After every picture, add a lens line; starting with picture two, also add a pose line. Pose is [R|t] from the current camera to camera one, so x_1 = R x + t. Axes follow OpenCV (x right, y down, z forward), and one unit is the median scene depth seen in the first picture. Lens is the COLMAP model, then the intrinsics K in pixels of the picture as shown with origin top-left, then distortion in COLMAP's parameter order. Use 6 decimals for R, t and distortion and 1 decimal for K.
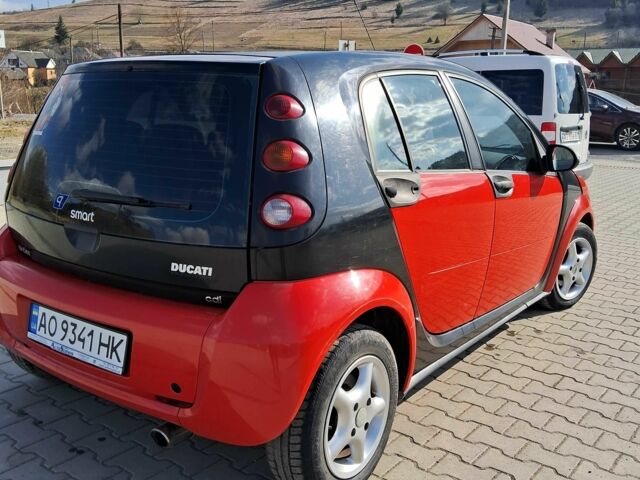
lens RADIAL K [[704.6, 0, 320.6], [0, 704.6, 242.8], [0, 0, 1]] dist [0.087493, -0.267479]
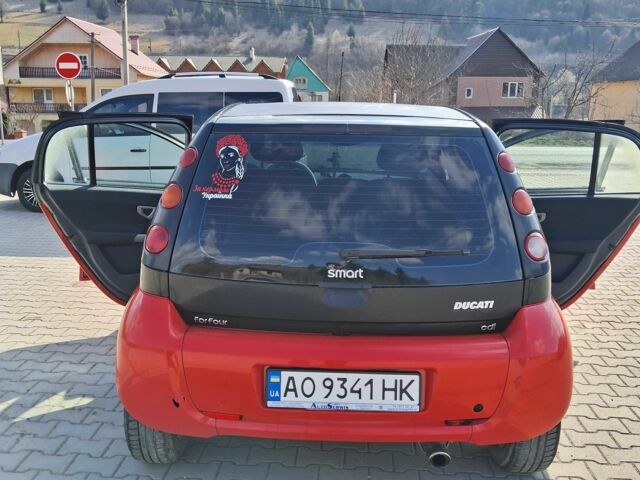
lens RADIAL K [[704.6, 0, 320.6], [0, 704.6, 242.8], [0, 0, 1]] dist [0.087493, -0.267479]
pose [[0.799713, -0.116284, 0.589014, -0.938528], [0.117287, 0.992420, 0.036682, -0.121460], [-0.588815, 0.039748, 0.807290, 0.175215]]
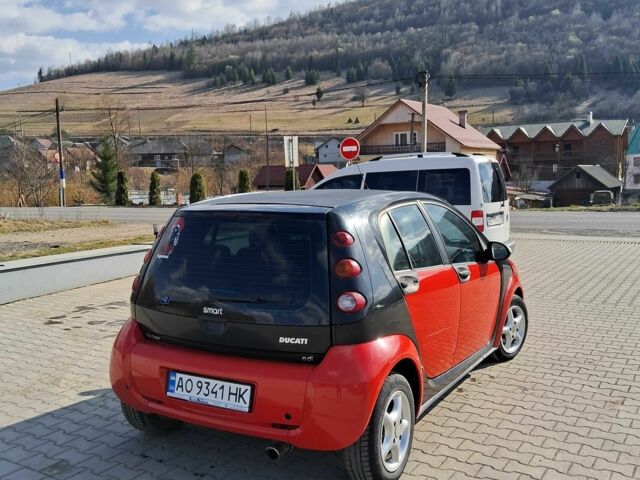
lens RADIAL K [[715.5, 0, 321.9], [0, 715.5, 225.1], [0, 0, 1]] dist [0.194419, -0.630000]
pose [[0.992890, -0.040749, 0.111844, -0.257808], [0.054631, 0.990777, -0.124005, -0.014908], [-0.105760, 0.129233, 0.985958, -0.596763]]
